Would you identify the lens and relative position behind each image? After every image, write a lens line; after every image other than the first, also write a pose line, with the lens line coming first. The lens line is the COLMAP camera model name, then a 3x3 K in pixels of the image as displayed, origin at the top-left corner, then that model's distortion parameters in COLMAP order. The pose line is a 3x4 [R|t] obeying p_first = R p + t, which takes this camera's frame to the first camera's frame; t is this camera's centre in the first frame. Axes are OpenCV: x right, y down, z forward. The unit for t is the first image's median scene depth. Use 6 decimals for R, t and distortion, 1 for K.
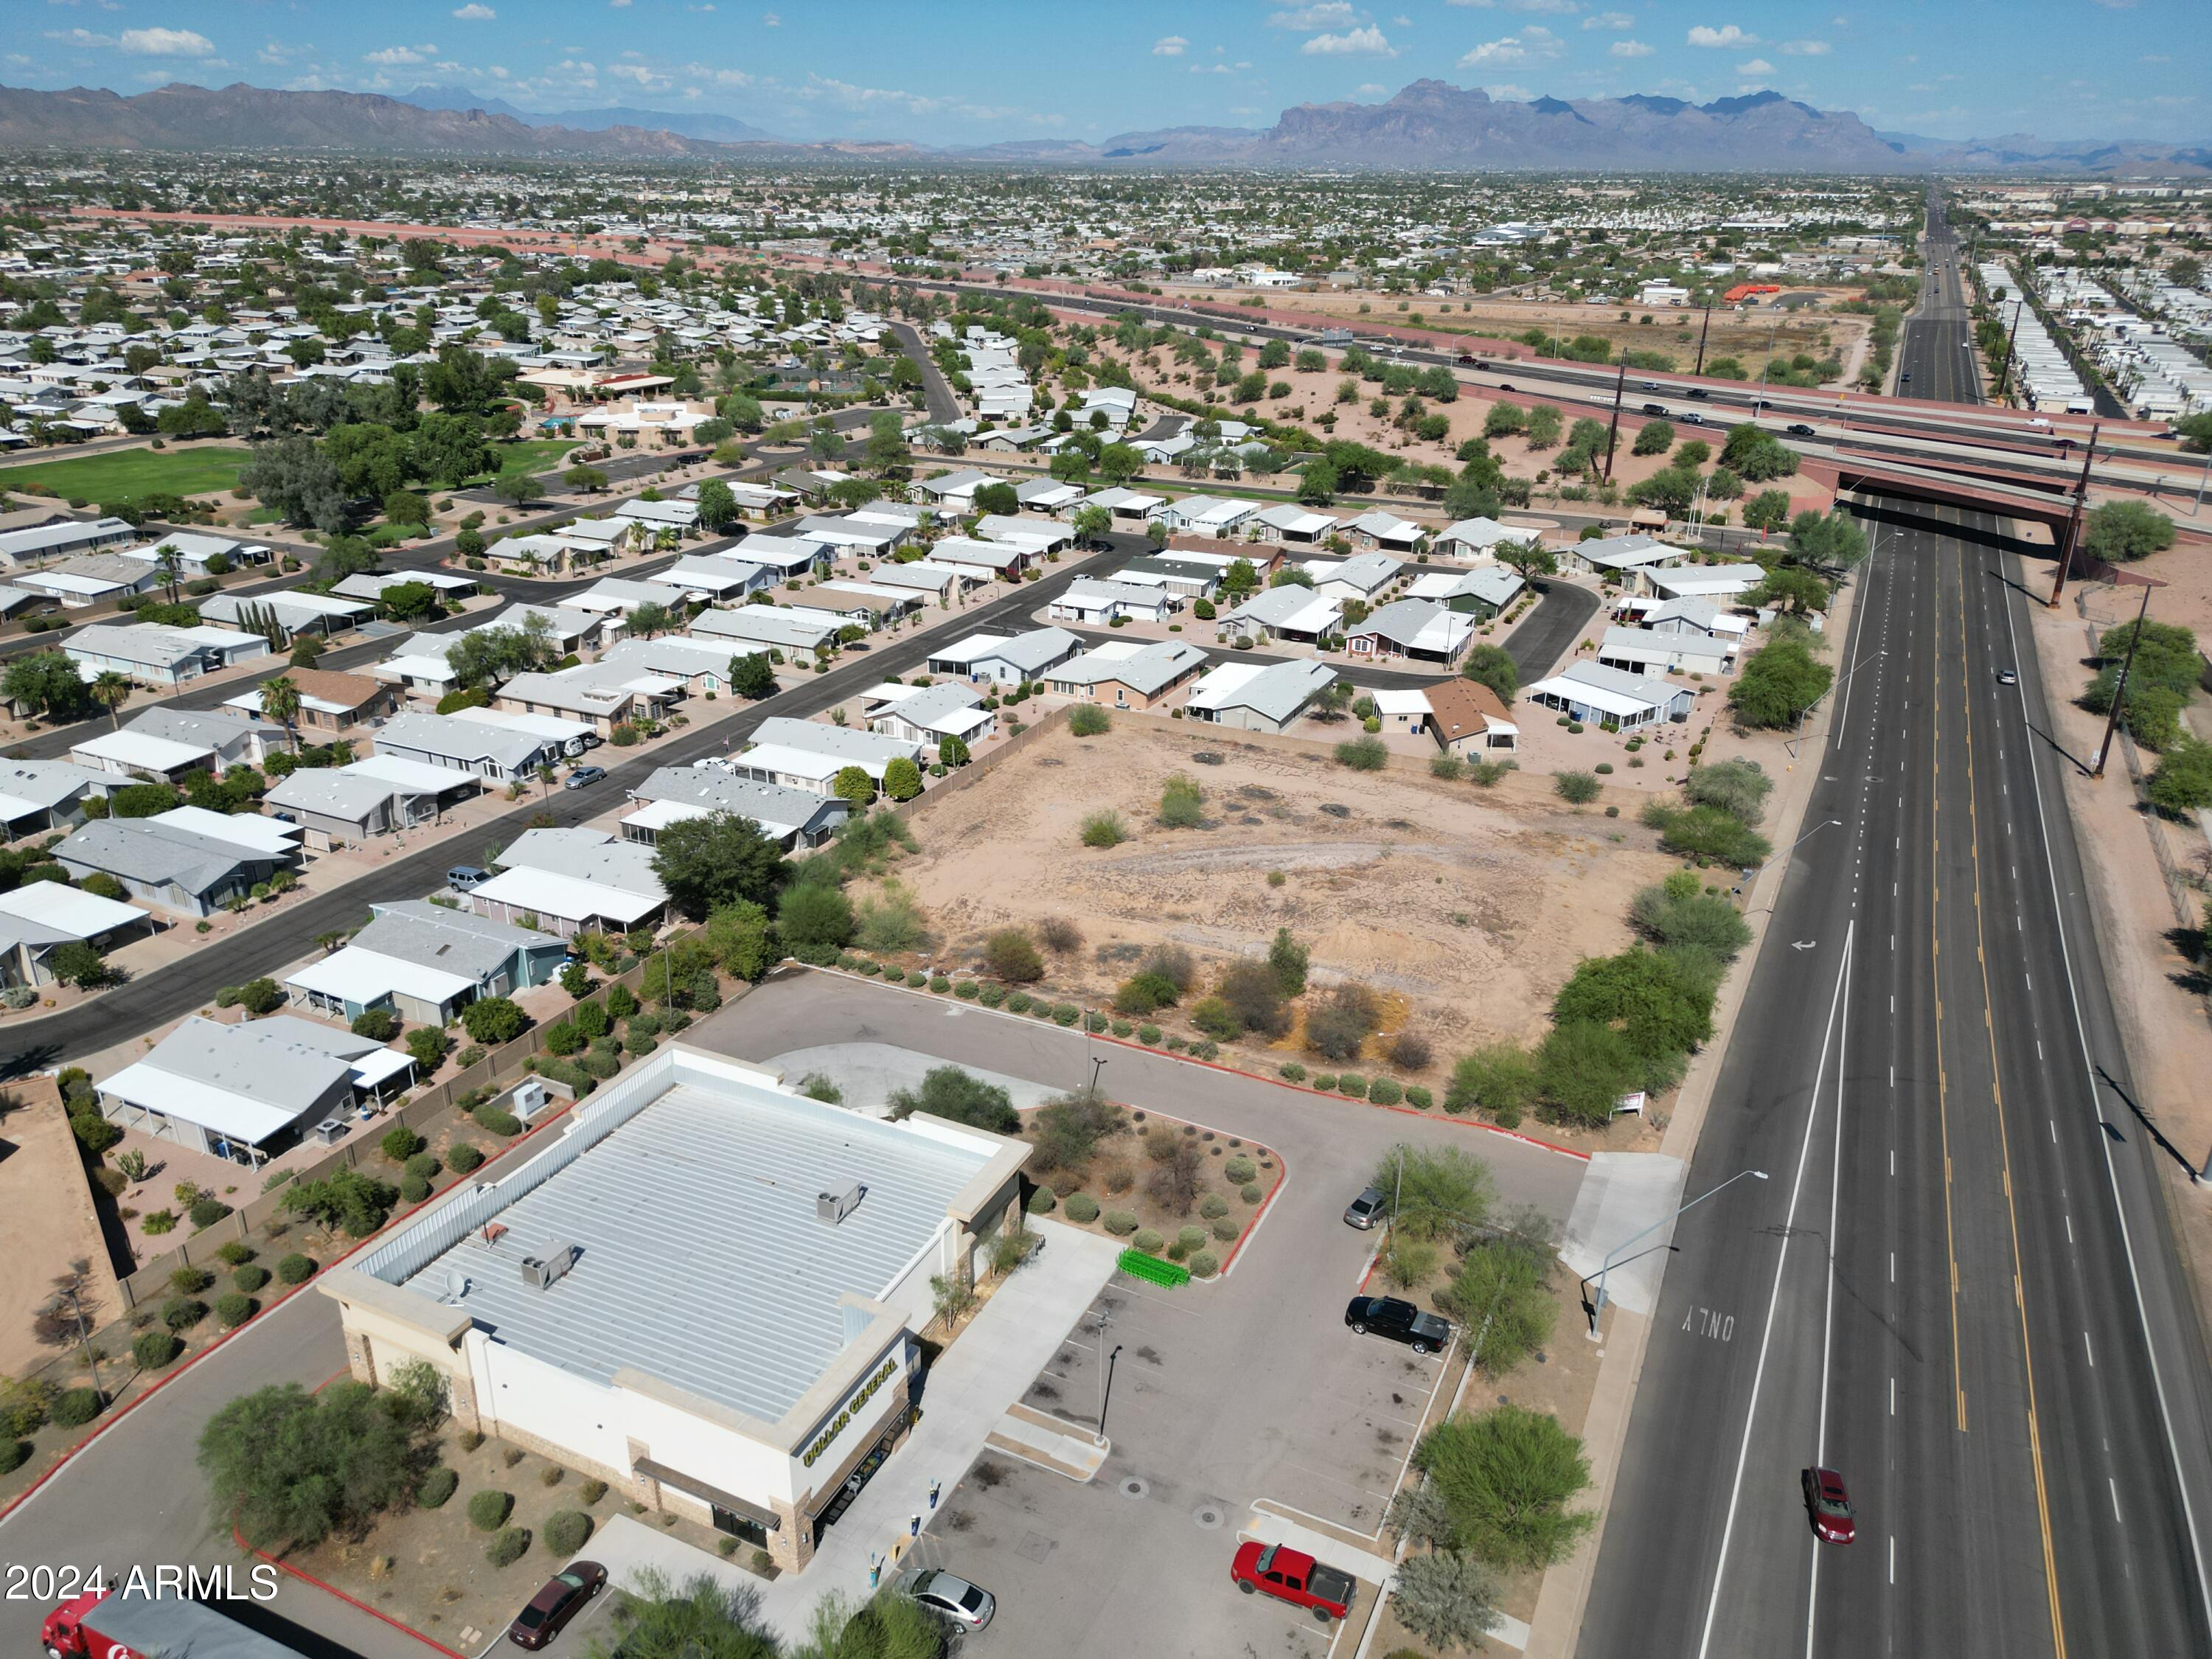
lens RADIAL K [[1556.6, 0, 1093.6], [0, 1556.6, 823.9], [0, 0, 1]] dist [0.080085, -0.076408]
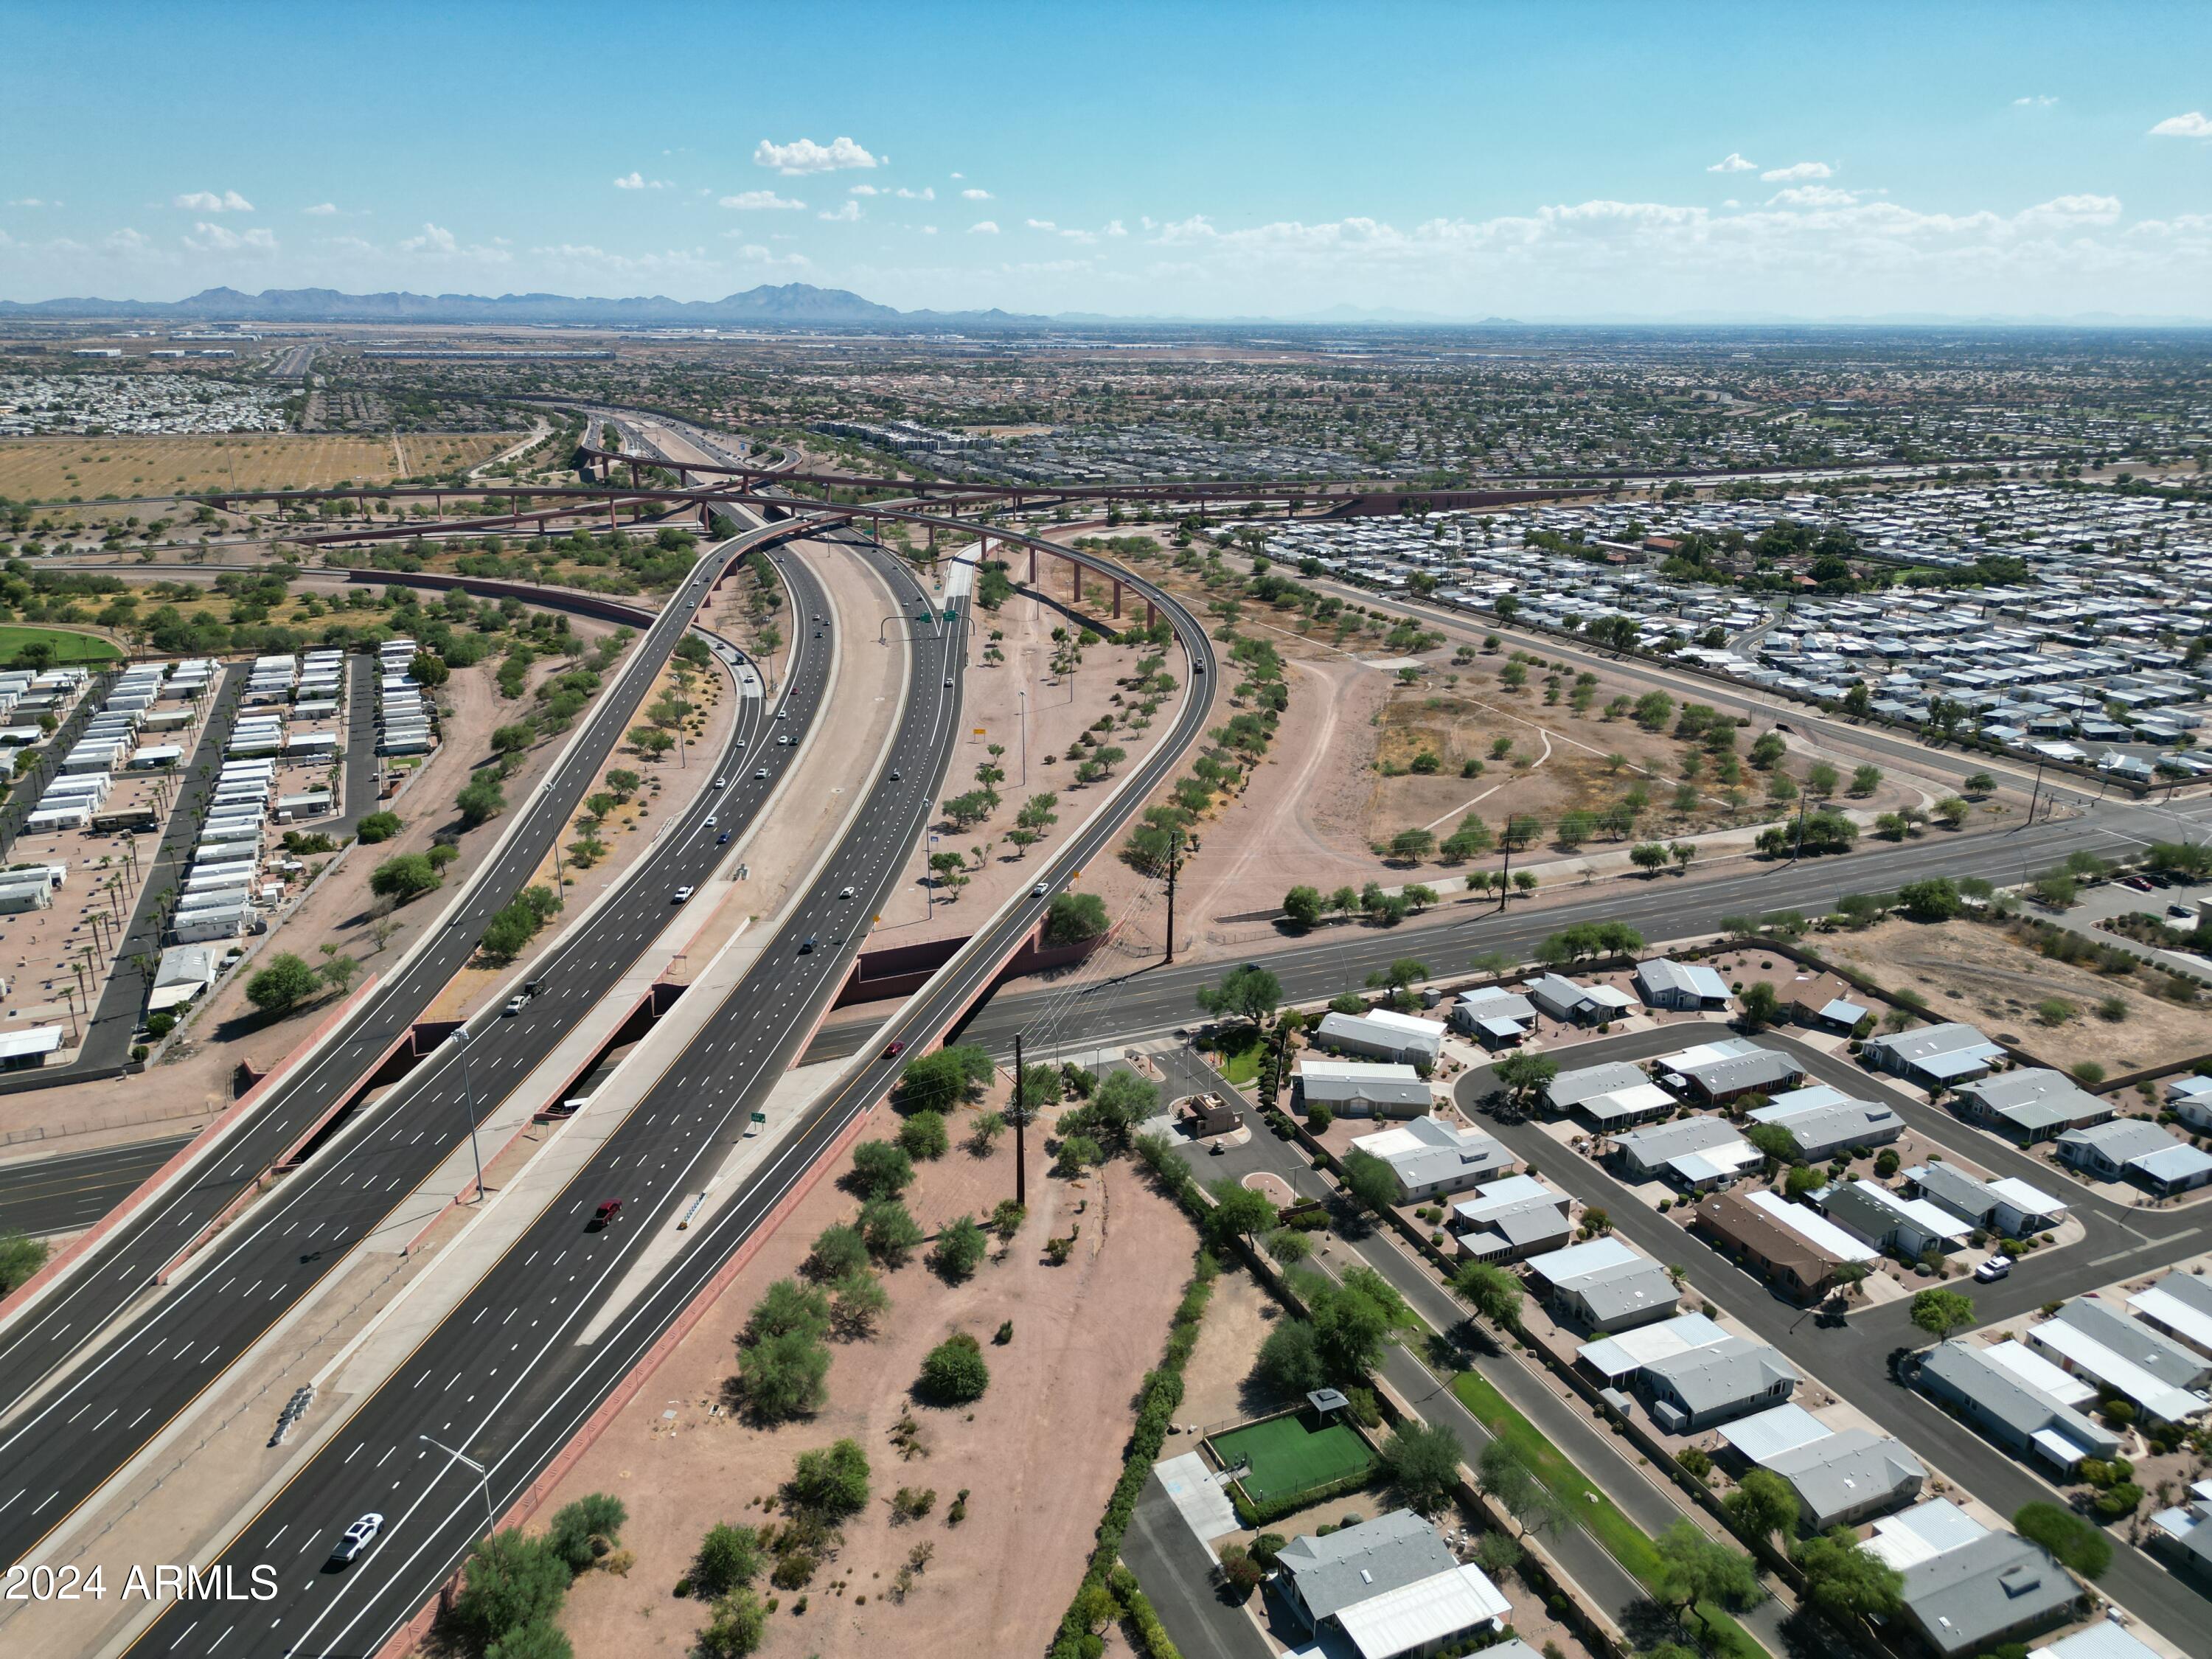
lens RADIAL K [[1556.6, 0, 1093.6], [0, 1556.6, 823.9], [0, 0, 1]] dist [0.080085, -0.076408]
pose [[-0.756926, -0.211568, 0.618305, -0.154943], [0.240827, 0.789248, 0.564880, -1.224272], [-0.607507, 0.576477, -0.546452, 2.106982]]
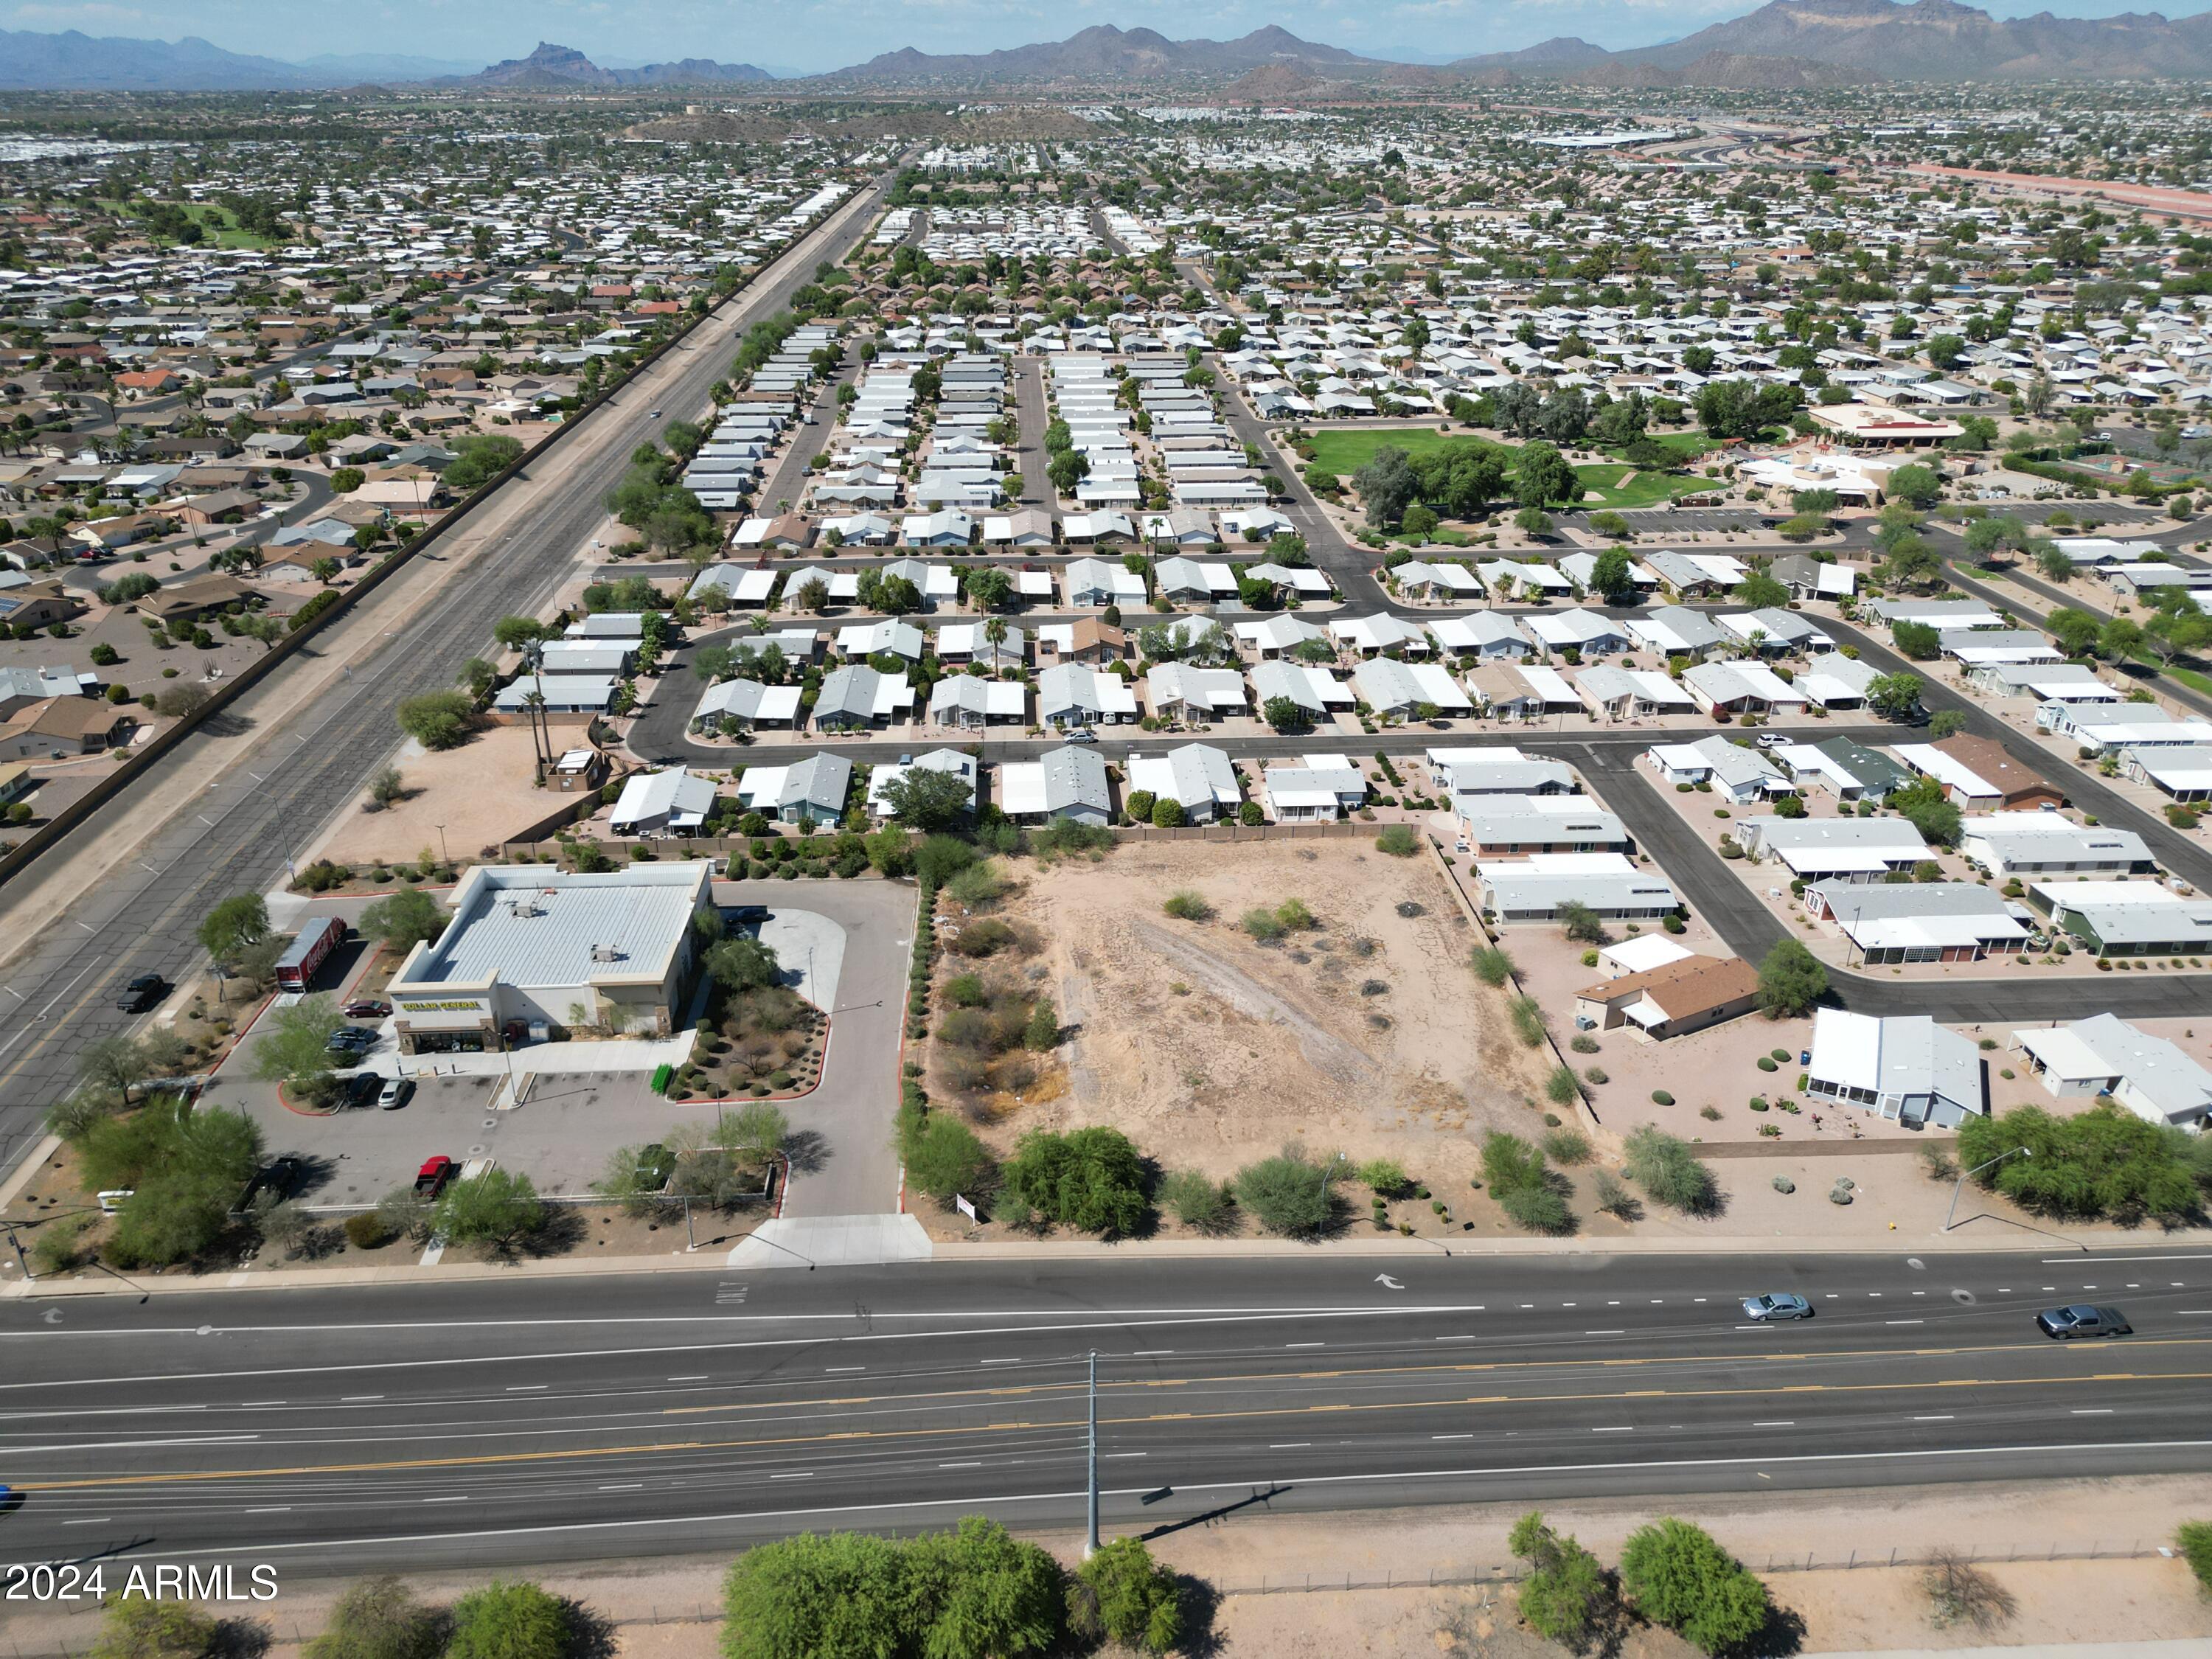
lens RADIAL K [[1555.9, 0, 1093.4], [0, 1555.9, 835.0], [0, 0, 1]] dist [0.067583, -0.064571]
pose [[0.486639, 0.369553, -0.791589, 0.725004], [-0.331791, 0.916408, 0.223853, -0.233721], [0.808144, 0.153707, 0.568575, 0.186637]]
